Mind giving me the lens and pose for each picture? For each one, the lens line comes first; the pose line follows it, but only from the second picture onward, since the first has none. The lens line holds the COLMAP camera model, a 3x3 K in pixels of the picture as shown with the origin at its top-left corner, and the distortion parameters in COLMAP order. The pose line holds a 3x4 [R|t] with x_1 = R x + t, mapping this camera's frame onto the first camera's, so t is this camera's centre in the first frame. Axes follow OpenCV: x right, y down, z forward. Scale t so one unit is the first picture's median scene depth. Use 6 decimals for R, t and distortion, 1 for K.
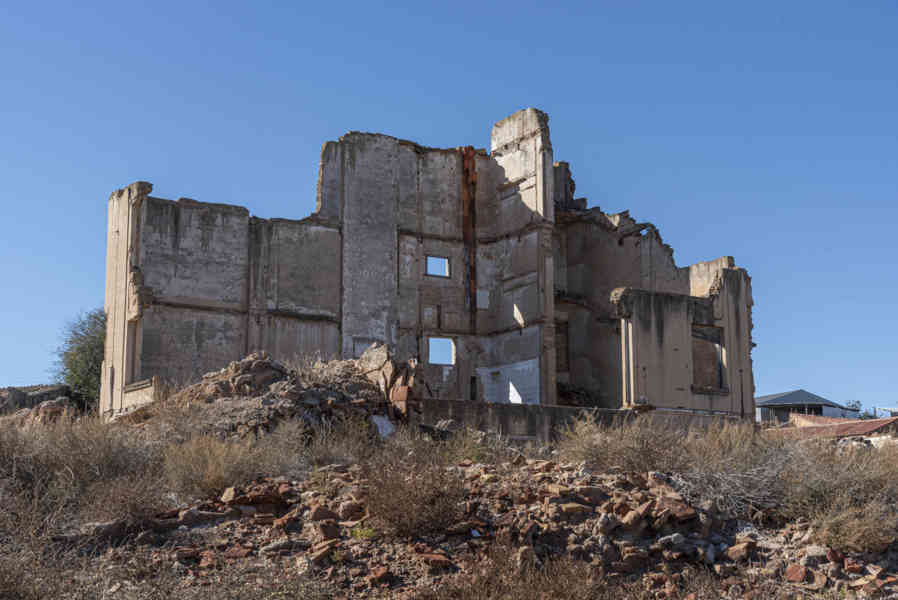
lens RADIAL K [[1325.2, 0, 449.0], [0, 1325.2, 300.0], [0, 0, 1]] dist [-0.014738, -0.038879]
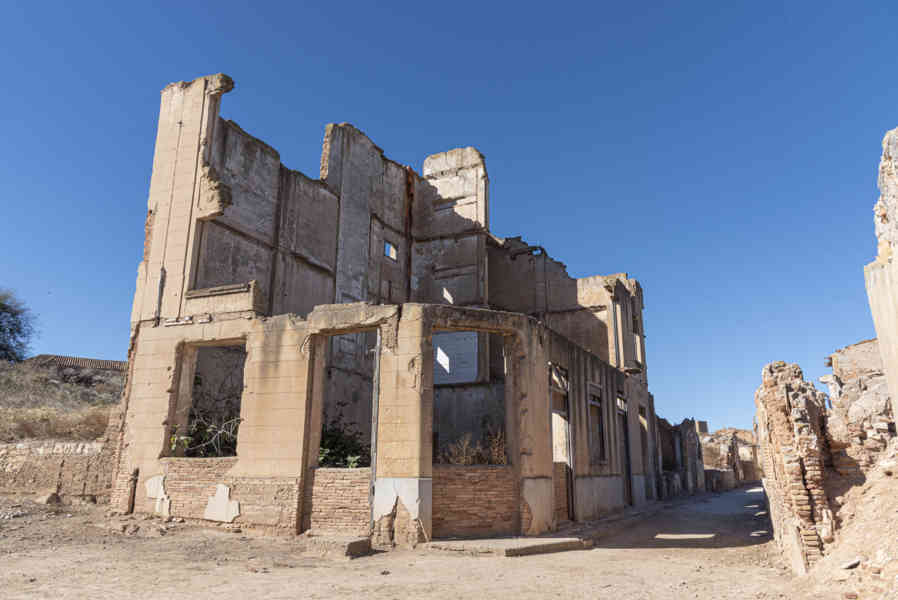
lens RADIAL K [[617.8, 0, 449.0], [0, 617.8, 300.0], [0, 0, 1]] dist [0.006487, 0.002226]
pose [[0.841197, 0.151030, 0.519209, -0.266338], [-0.106877, 0.987698, -0.114151, 0.084262], [-0.530062, 0.040532, 0.846990, 0.500062]]
